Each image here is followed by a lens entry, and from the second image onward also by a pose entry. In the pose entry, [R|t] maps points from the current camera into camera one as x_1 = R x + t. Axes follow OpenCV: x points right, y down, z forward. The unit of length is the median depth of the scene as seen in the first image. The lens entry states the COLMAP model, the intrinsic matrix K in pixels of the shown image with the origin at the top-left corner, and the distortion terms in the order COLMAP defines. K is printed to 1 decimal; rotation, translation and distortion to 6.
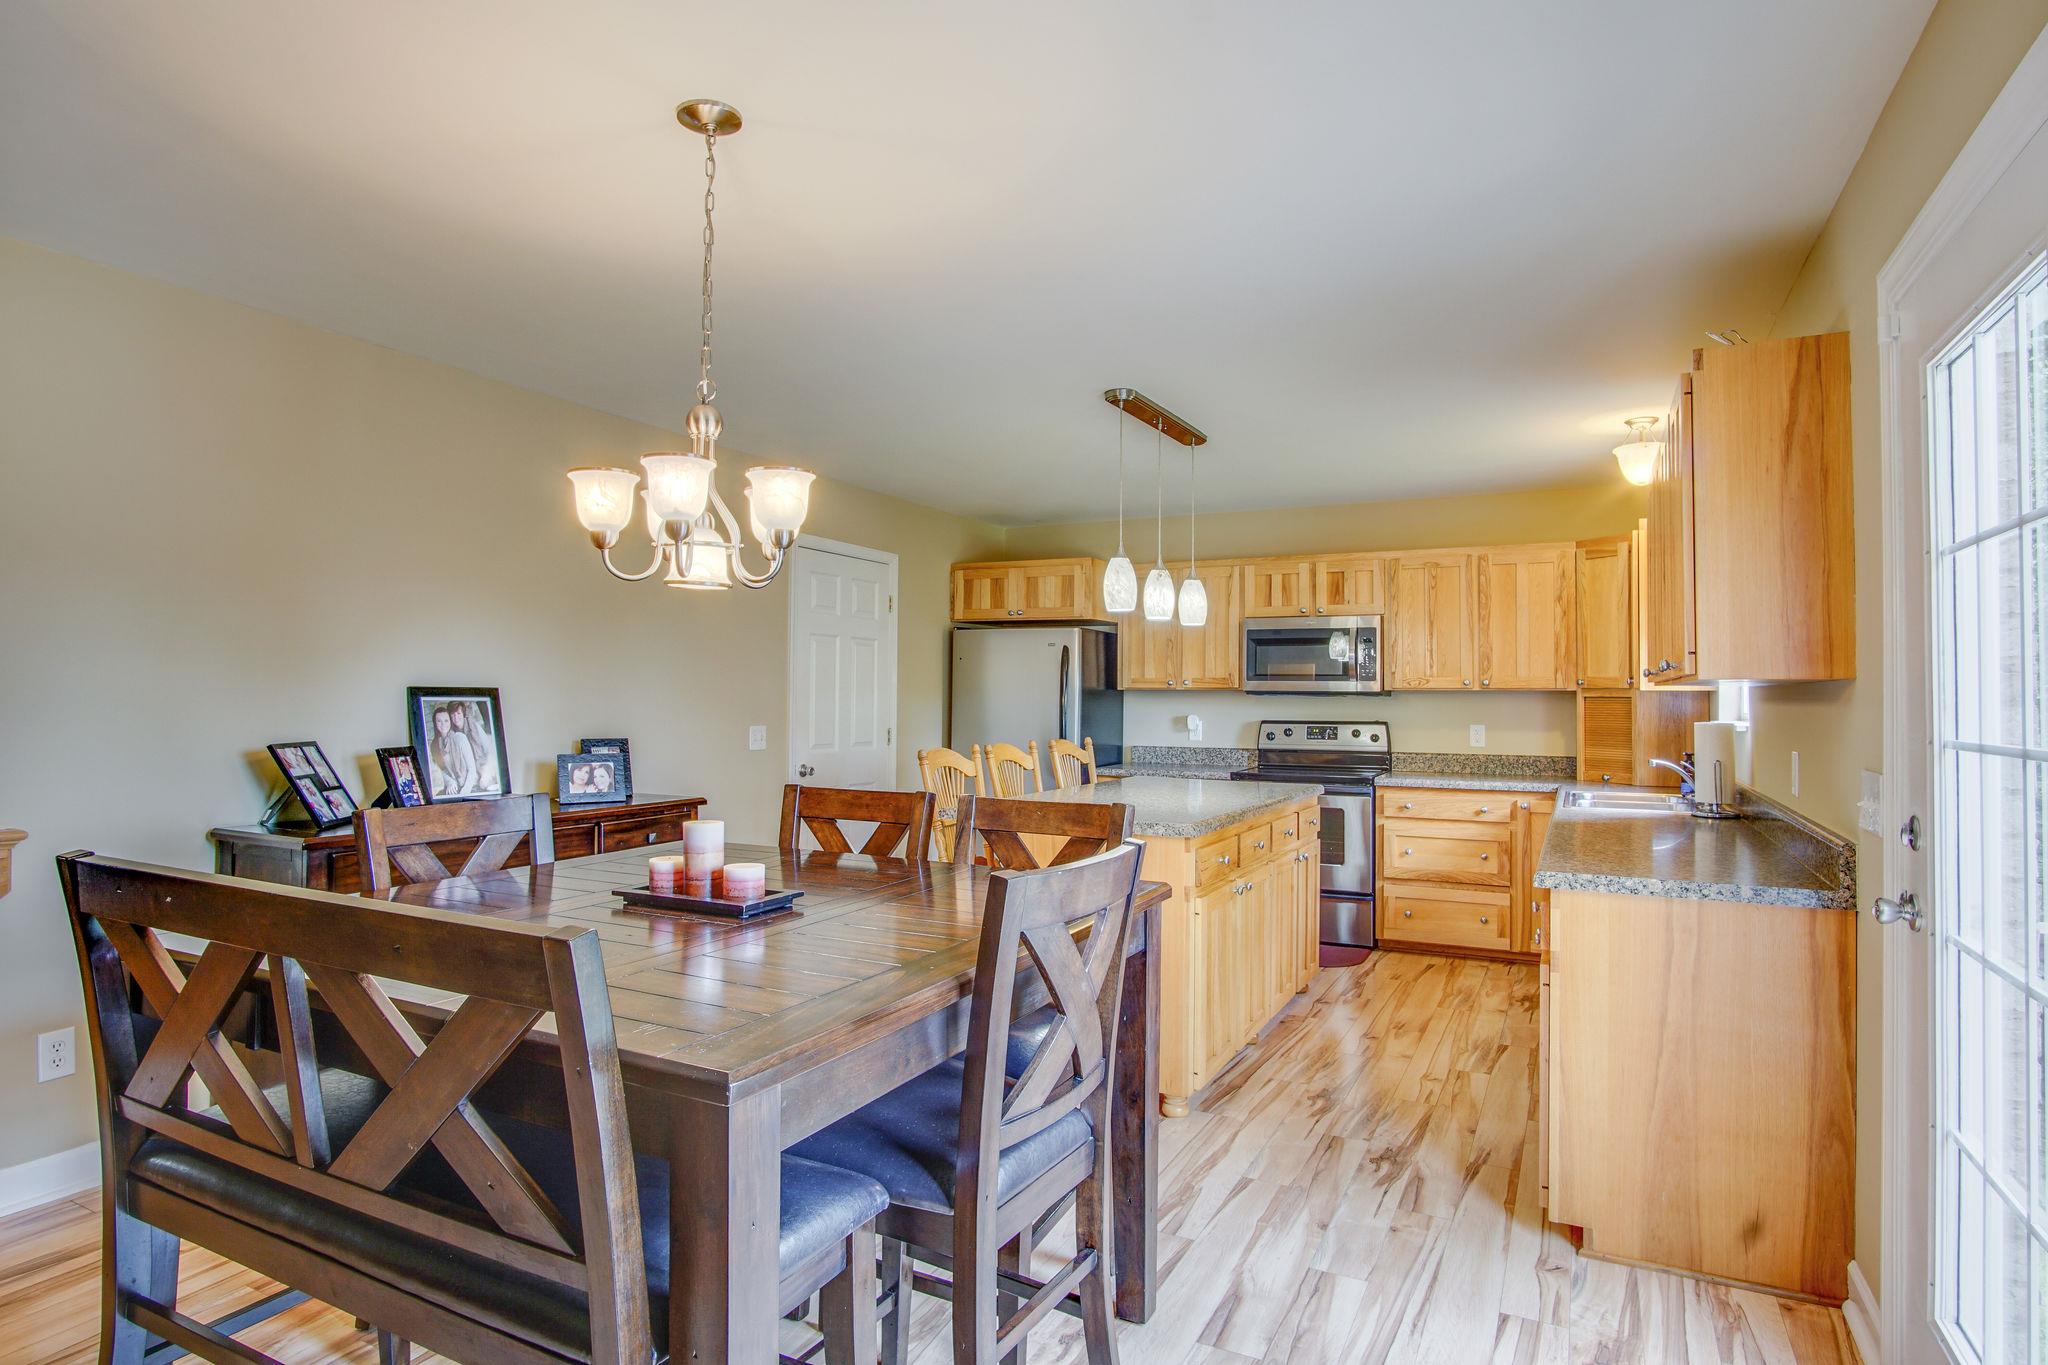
lens RADIAL K [[1087.9, 0, 1026.9], [0, 1087.9, 675.5], [0, 0, 1]] dist [-0.032687, 0.006349]
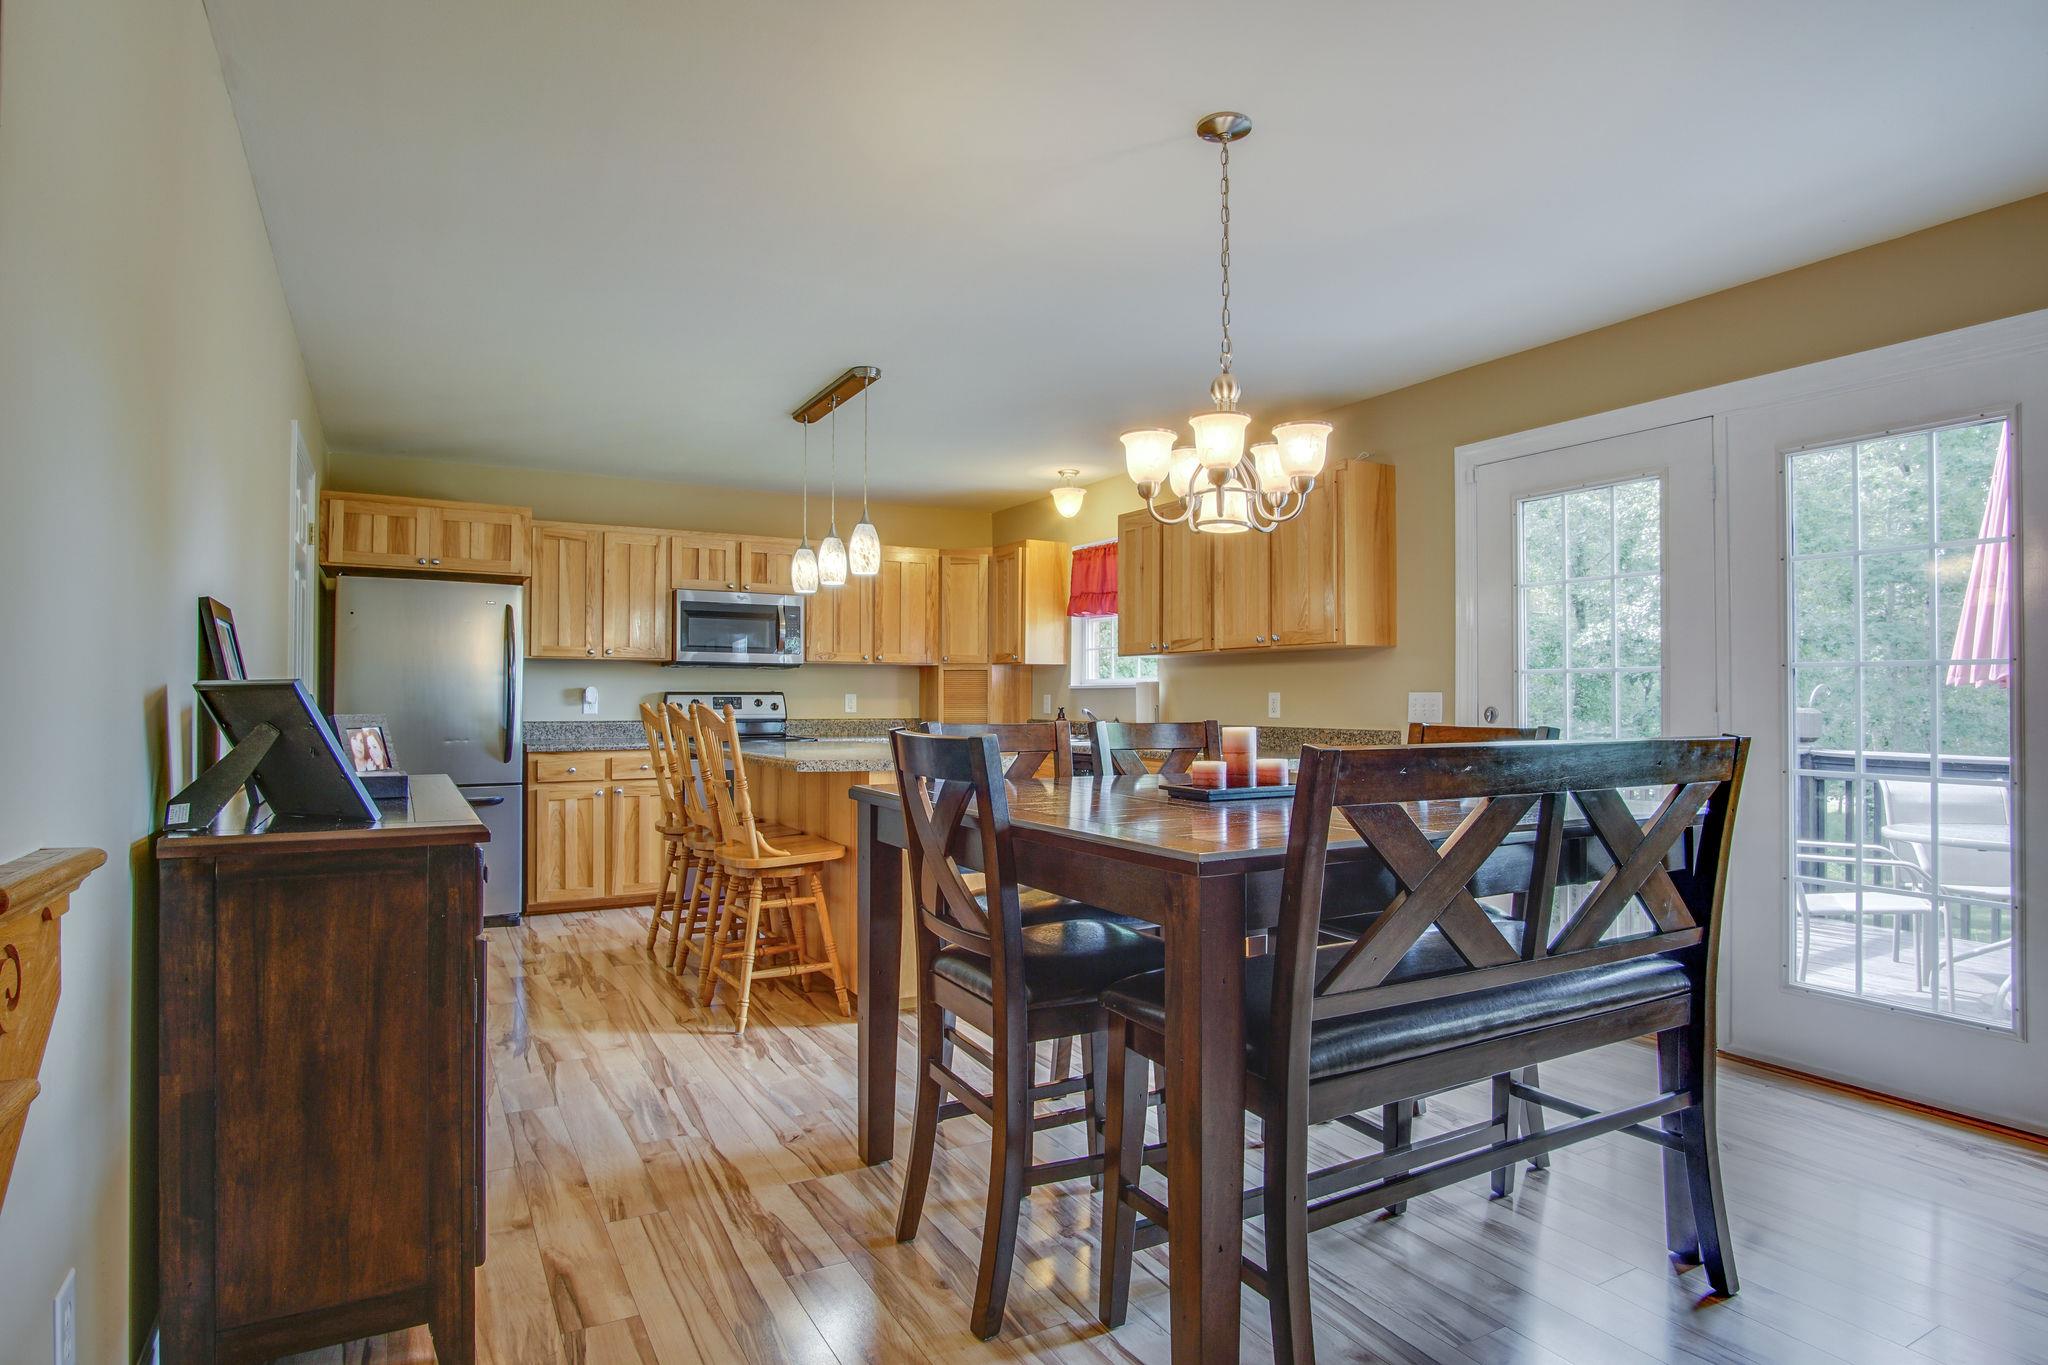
lens RADIAL K [[1087.9, 0, 997.6], [0, 1087.9, 694.4], [0, 0, 1]] dist [-0.032687, 0.006349]
pose [[0.565047, -0.000741, 0.825058, -0.492602], [-0.015530, 0.999813, 0.011534, 0.030500], [-0.824912, -0.019331, 0.564930, 0.194974]]
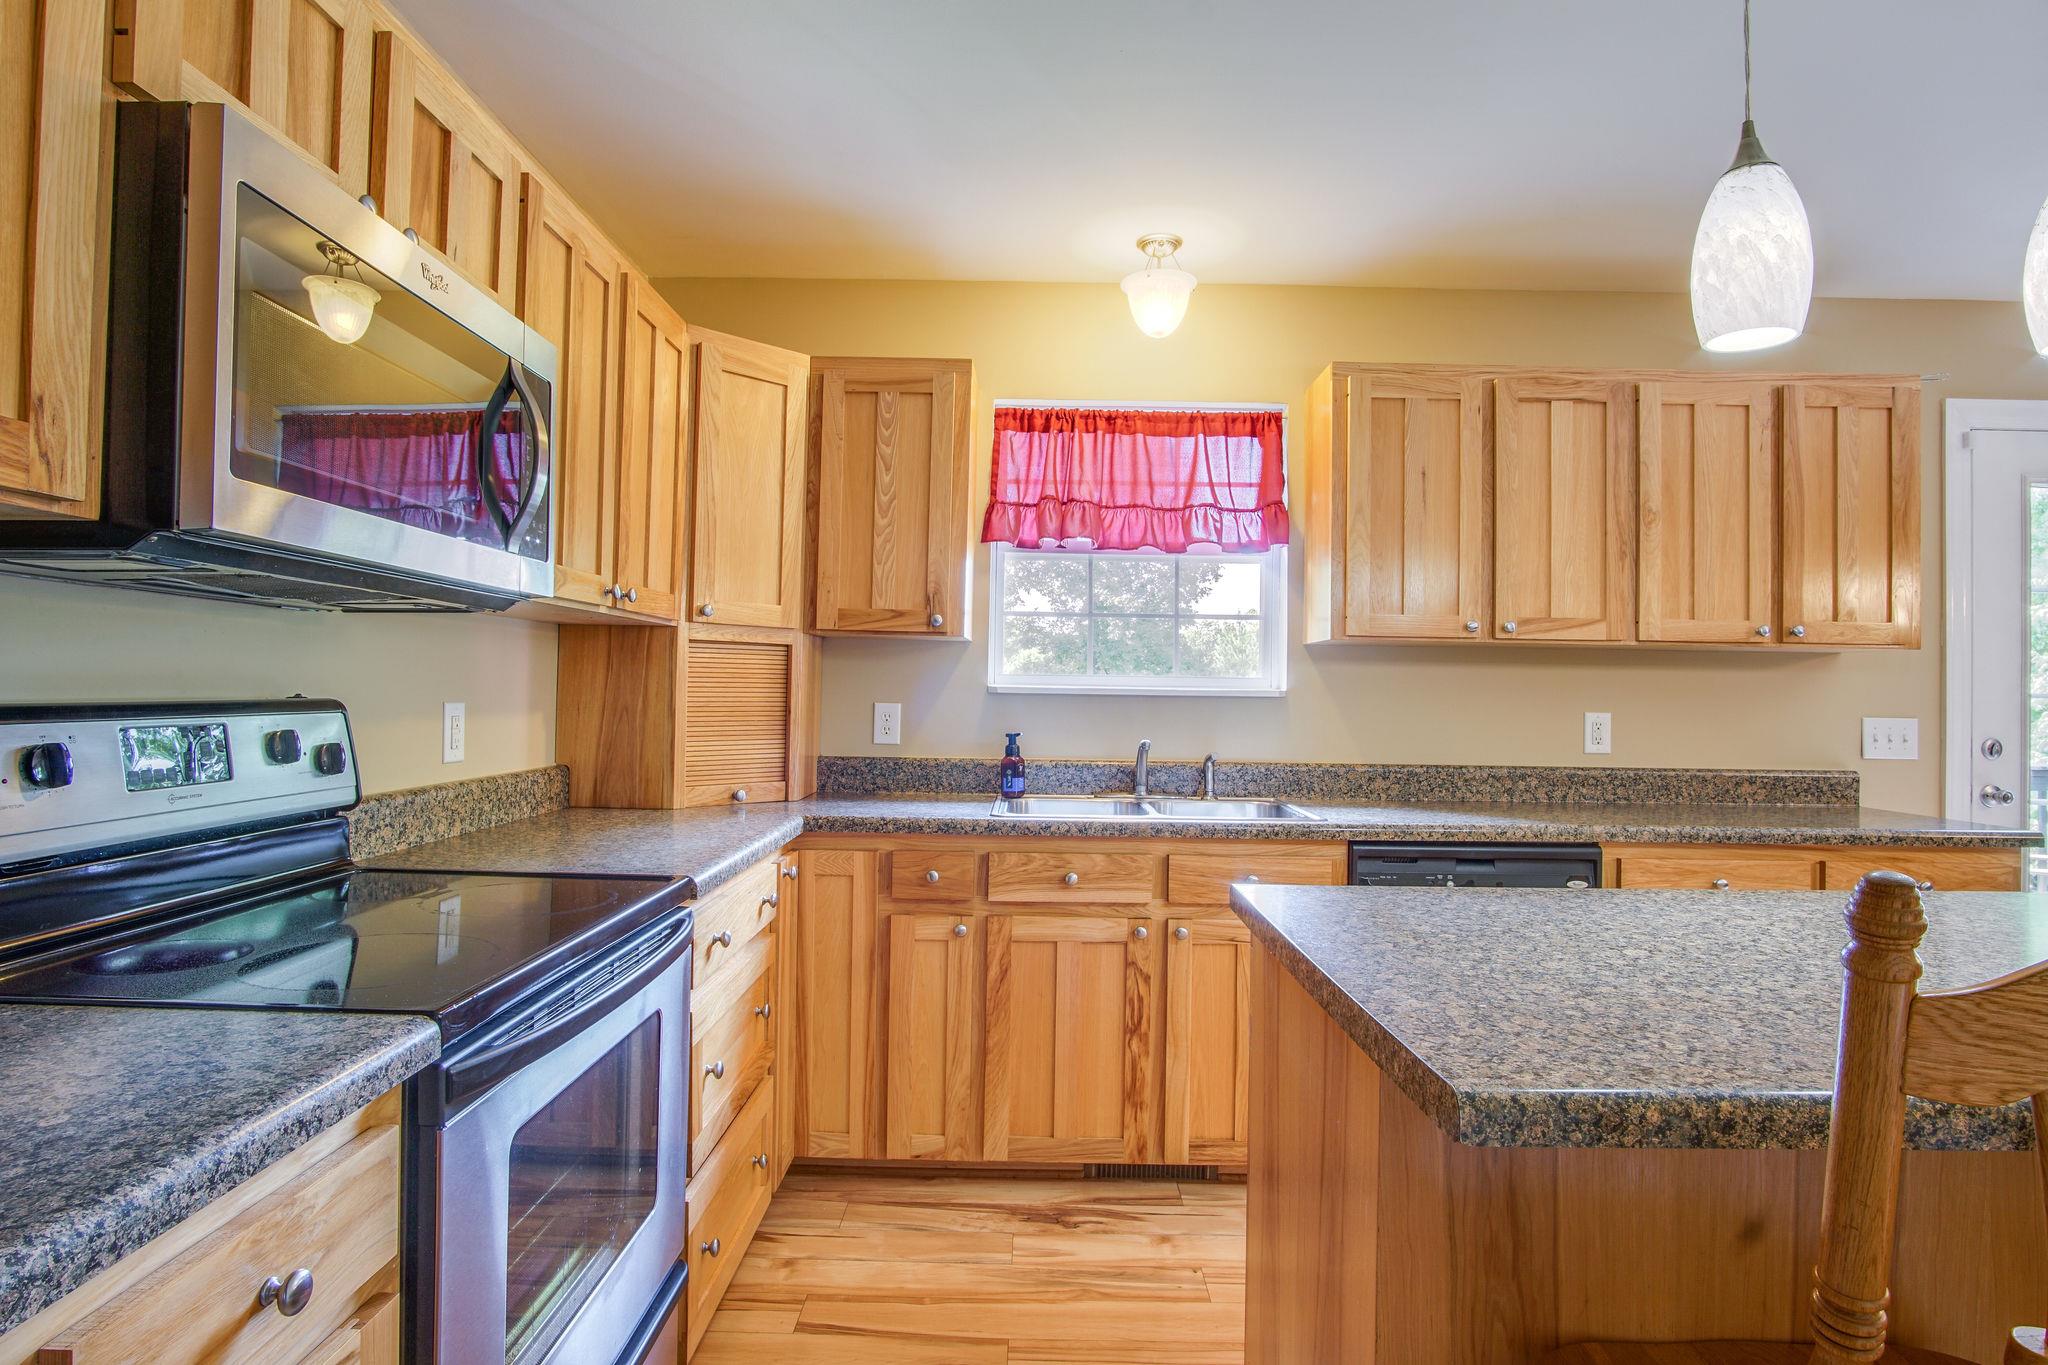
lens RADIAL K [[1087.9, 0, 1010.1], [0, 1087.9, 684.5], [0, 0, 1]] dist [-0.032687, 0.006349]
pose [[-0.442657, -0.007077, 0.896663, 0.001783], [-0.035462, 0.999325, -0.009619, 0.037191], [-0.895990, -0.036055, -0.442609, 1.020332]]
